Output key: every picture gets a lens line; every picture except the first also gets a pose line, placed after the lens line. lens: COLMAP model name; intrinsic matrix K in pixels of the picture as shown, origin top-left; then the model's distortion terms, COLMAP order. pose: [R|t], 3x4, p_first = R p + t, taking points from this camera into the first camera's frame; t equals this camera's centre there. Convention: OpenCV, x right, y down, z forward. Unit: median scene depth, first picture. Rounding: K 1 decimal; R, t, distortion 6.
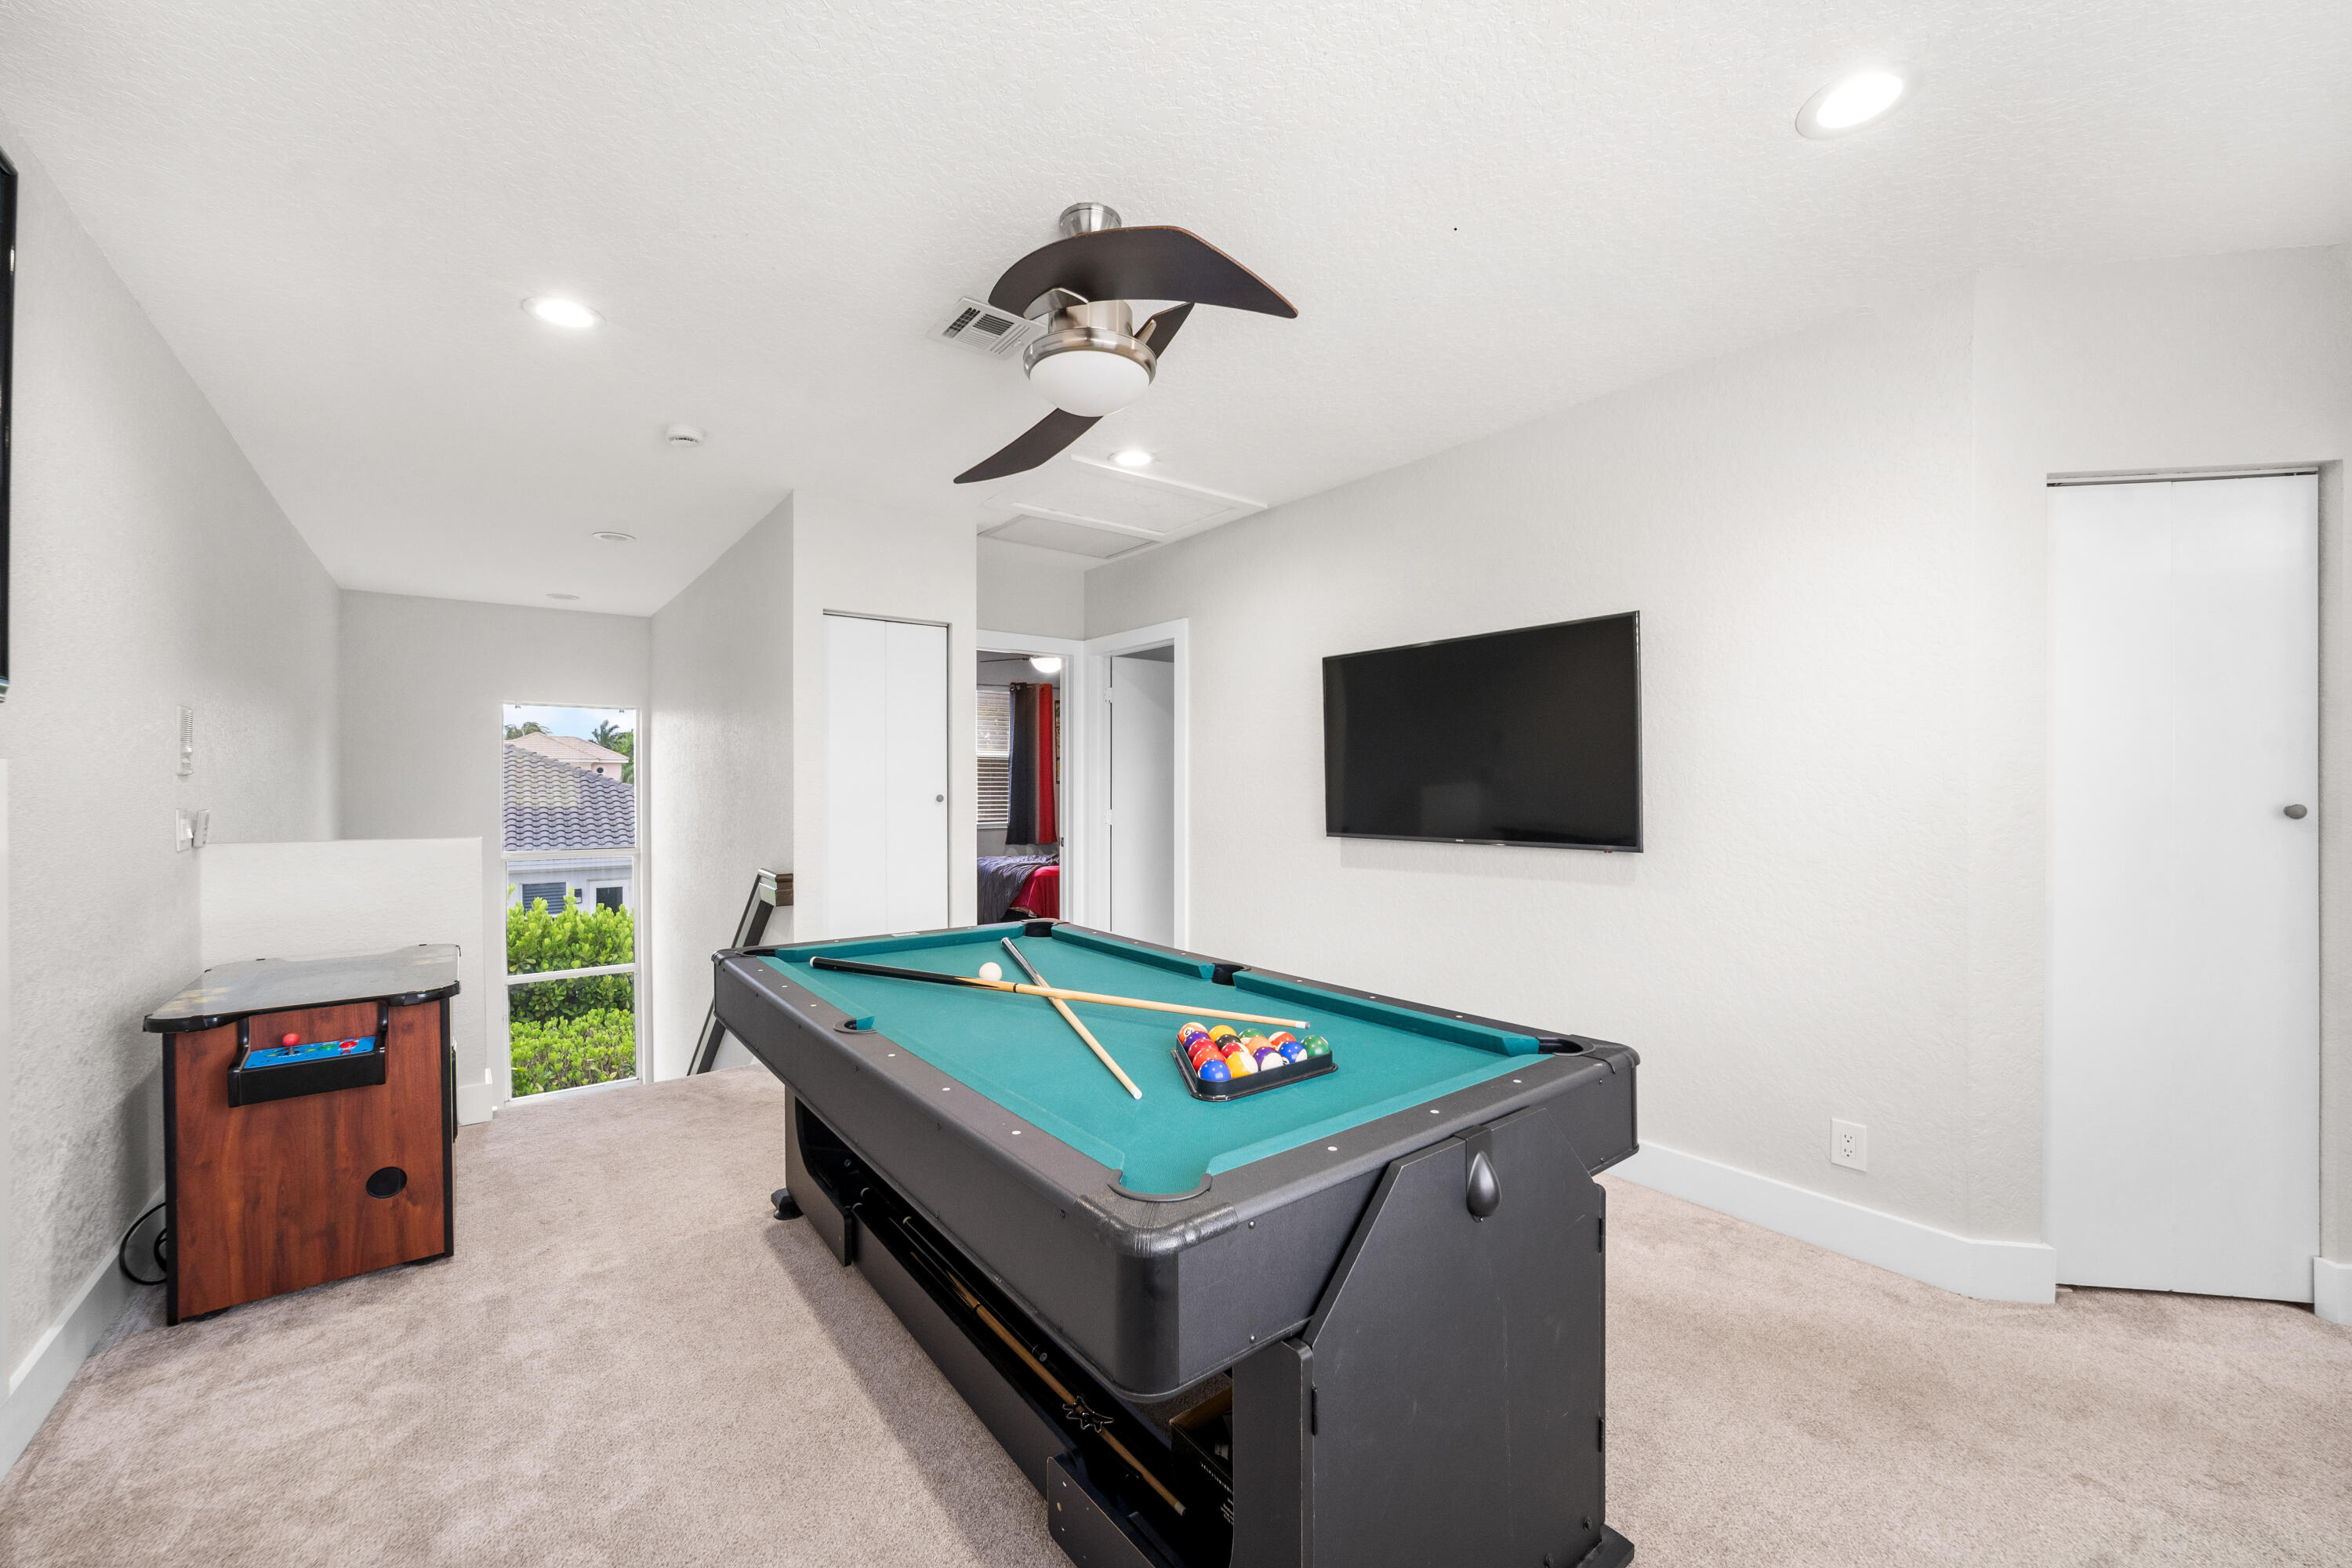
lens RADIAL K [[900.6, 0, 1164.6], [0, 900.6, 789.5], [0, 0, 1]] dist [-0.003095, -0.000091]
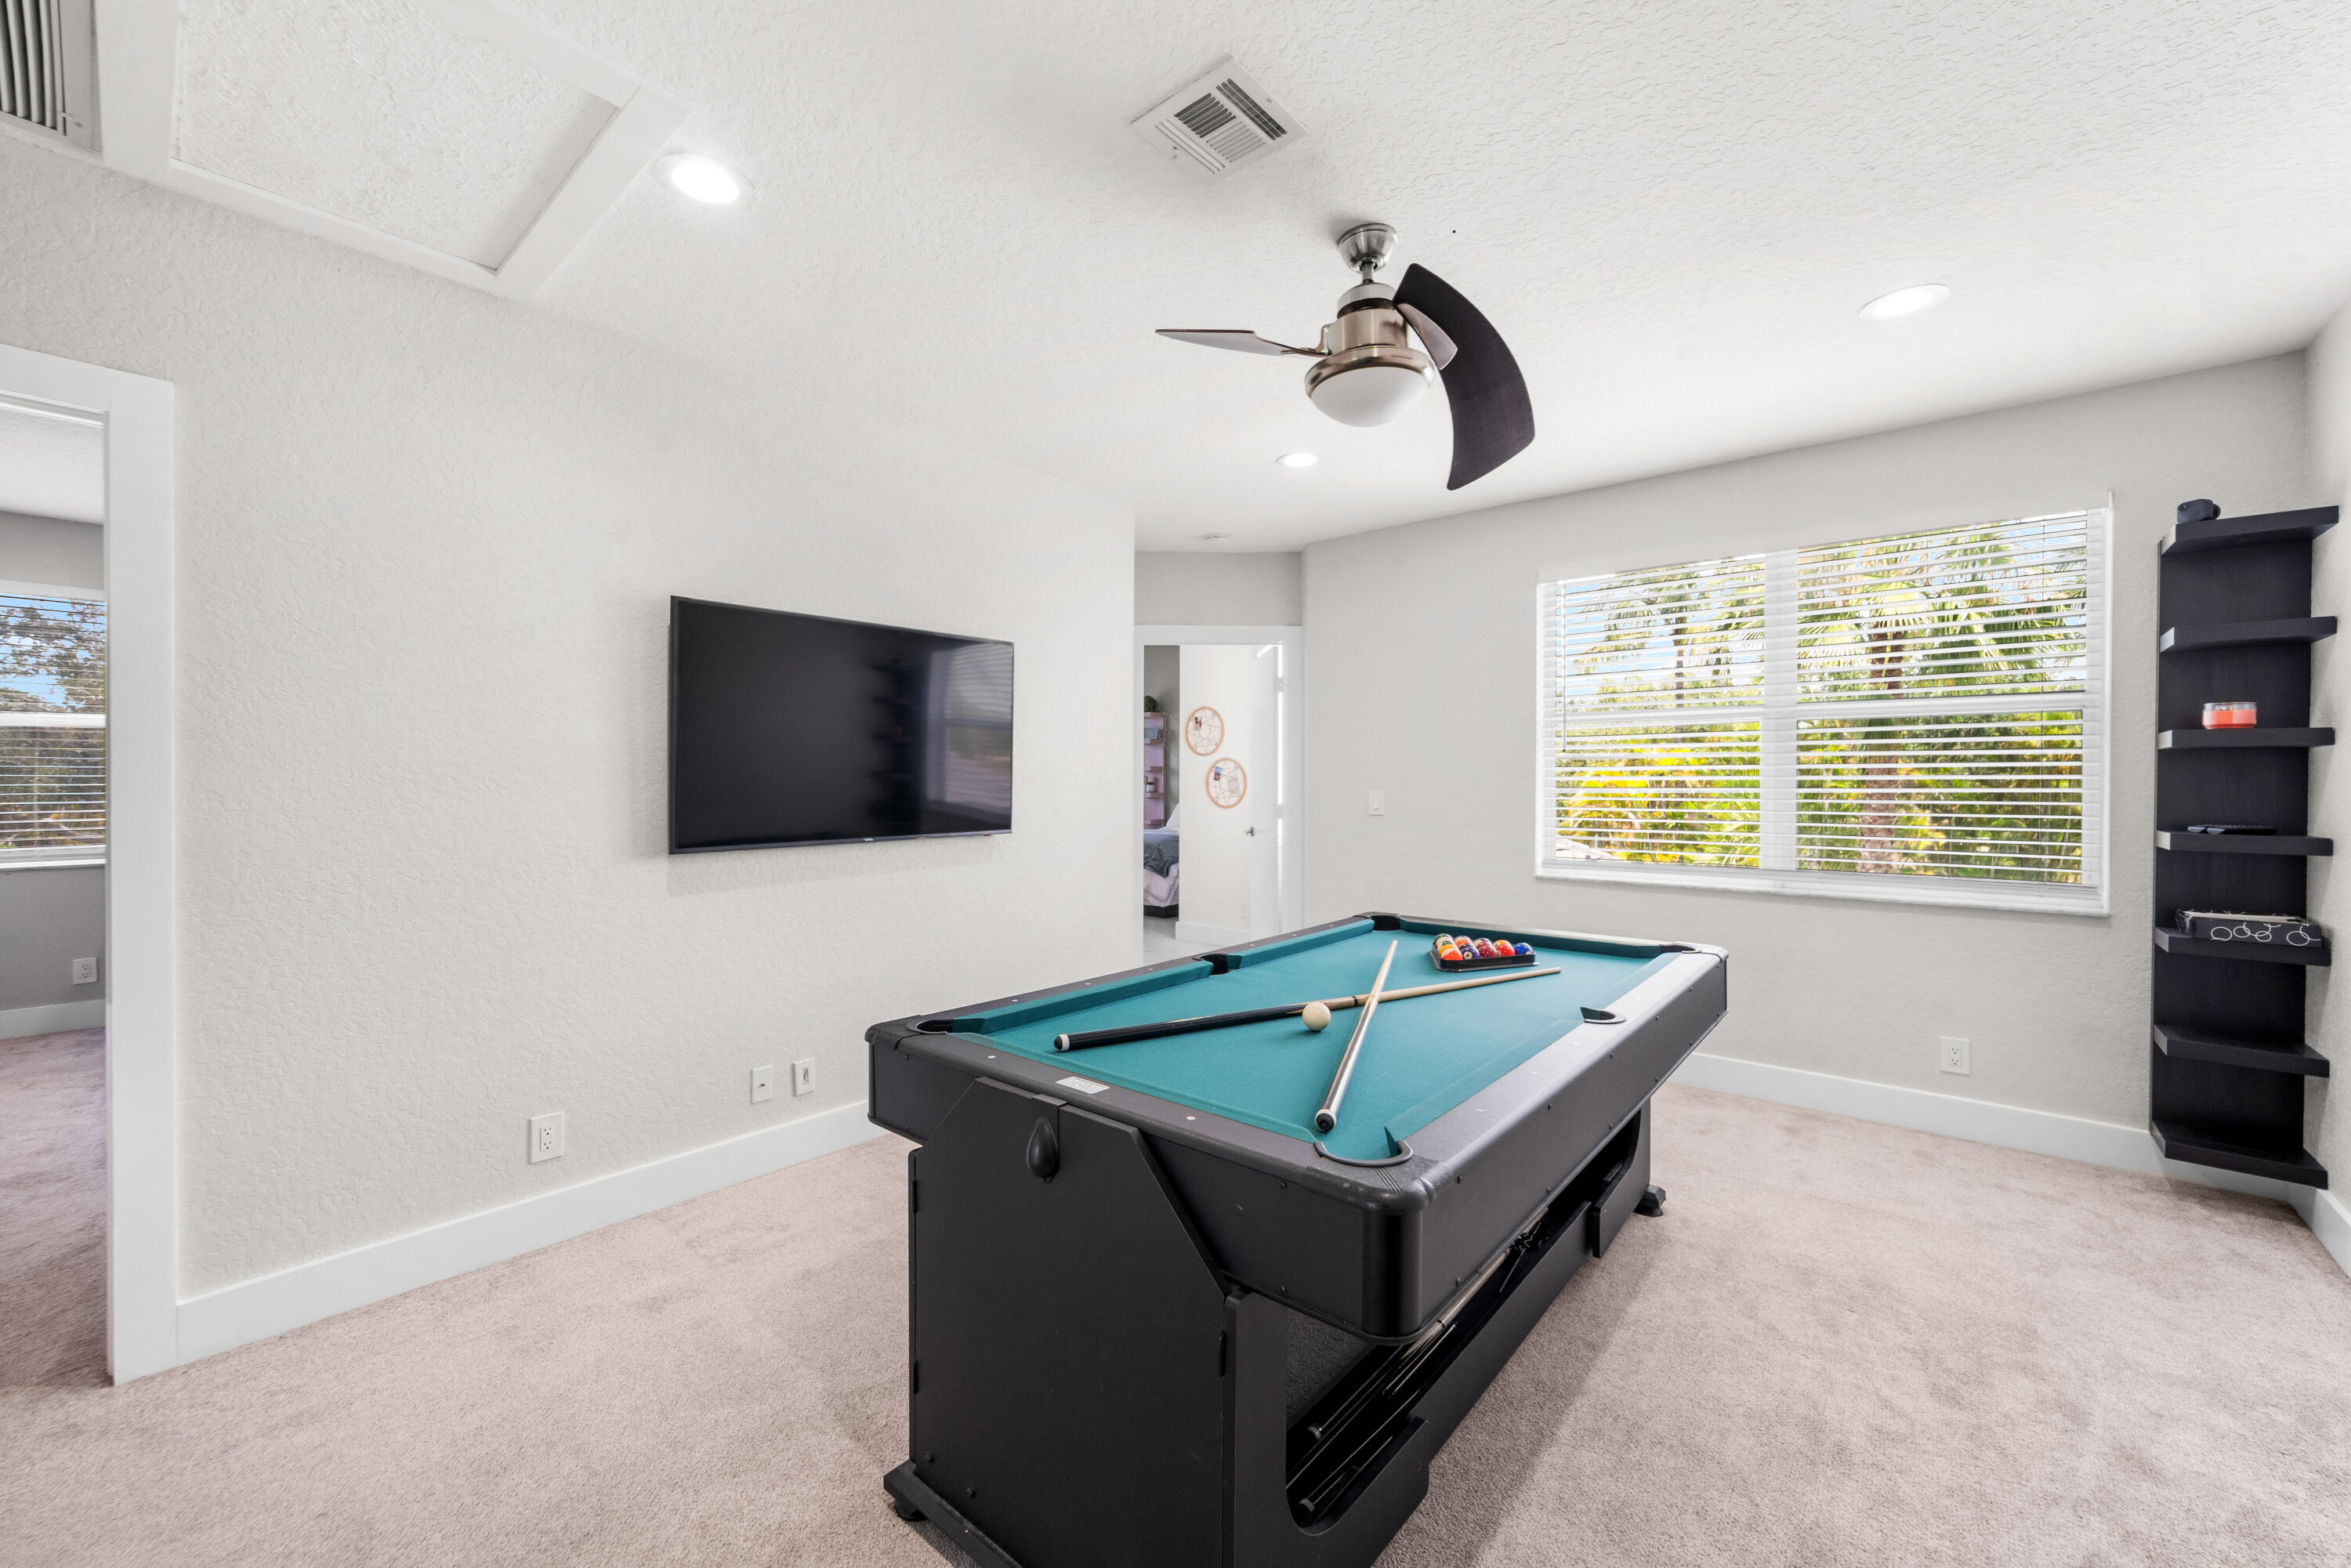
lens RADIAL K [[948.6, 0, 1159.7], [0, 948.6, 769.6], [0, 0, 1]] dist [-0.006122, 0.000070]
pose [[-0.205002, 0.001061, 0.978761, -0.810322], [0.008664, 0.999962, 0.000731, -0.015750], [-0.978723, 0.008629, -0.205003, 1.068449]]
